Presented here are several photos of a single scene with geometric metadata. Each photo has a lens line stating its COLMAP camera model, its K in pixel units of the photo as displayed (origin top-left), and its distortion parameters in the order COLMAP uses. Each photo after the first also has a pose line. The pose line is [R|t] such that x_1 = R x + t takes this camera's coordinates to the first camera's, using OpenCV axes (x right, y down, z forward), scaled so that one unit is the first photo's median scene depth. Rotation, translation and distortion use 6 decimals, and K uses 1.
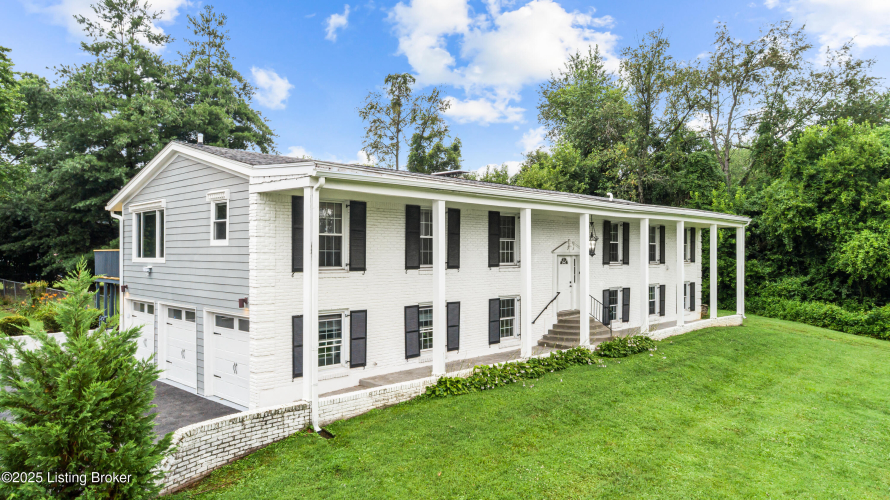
lens RADIAL K [[603.7, 0, 448.4], [0, 603.7, 253.4], [0, 0, 1]] dist [-0.008720, -0.000080]
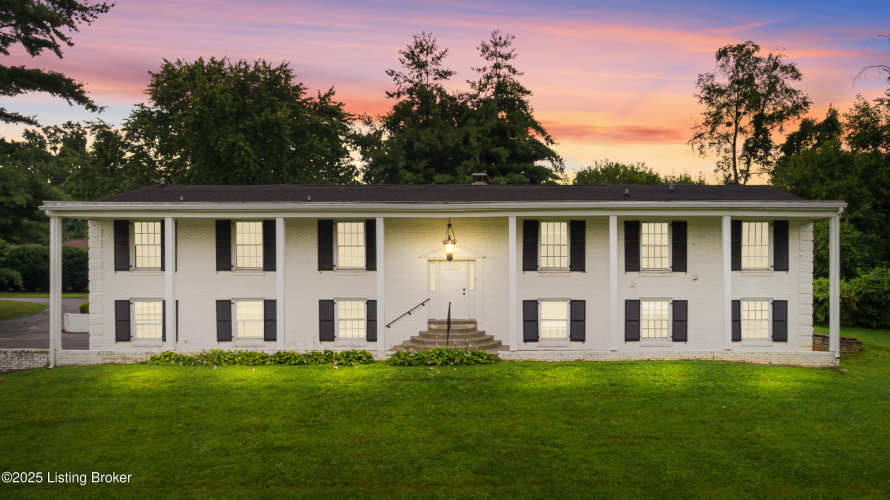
lens RADIAL K [[700.5, 0, 522.2], [0, 700.5, 268.3], [0, 0, 1]] dist [-0.009776, -0.002393]
pose [[0.702936, 0.002981, -0.711247, 0.804028], [0.000509, 0.999989, 0.004695, 0.008379], [0.711253, -0.003663, 0.702927, 0.239884]]
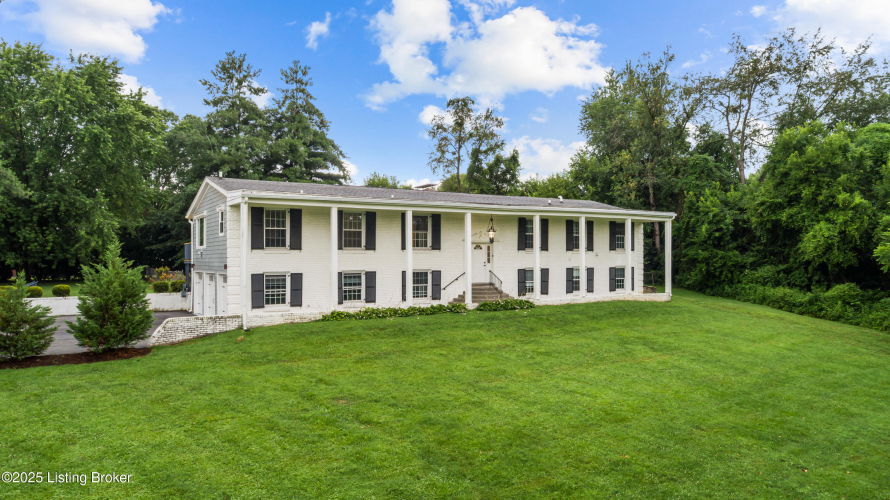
lens RADIAL K [[603.7, 0, 448.4], [0, 603.7, 253.4], [0, 0, 1]] dist [-0.008720, -0.000080]
pose [[0.971576, -0.009702, -0.236527, 0.350952], [0.007629, 0.999924, -0.009680, 0.030866], [0.236603, 0.007600, 0.971577, -0.287632]]
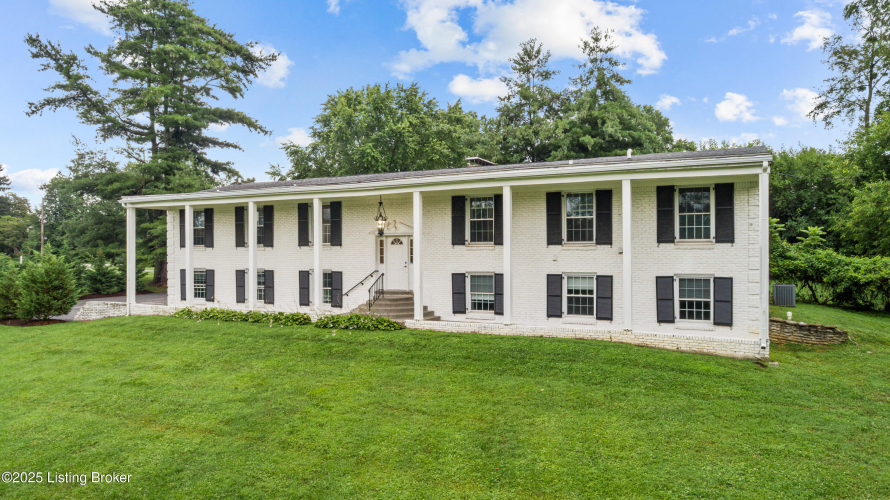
lens RADIAL K [[603.7, 0, 448.4], [0, 603.7, 253.4], [0, 0, 1]] dist [-0.008720, -0.000080]
pose [[0.306937, -0.002217, -0.951727, 0.925224], [0.002090, 0.999996, -0.001656, 0.026895], [0.951727, -0.001481, 0.306941, 0.591039]]
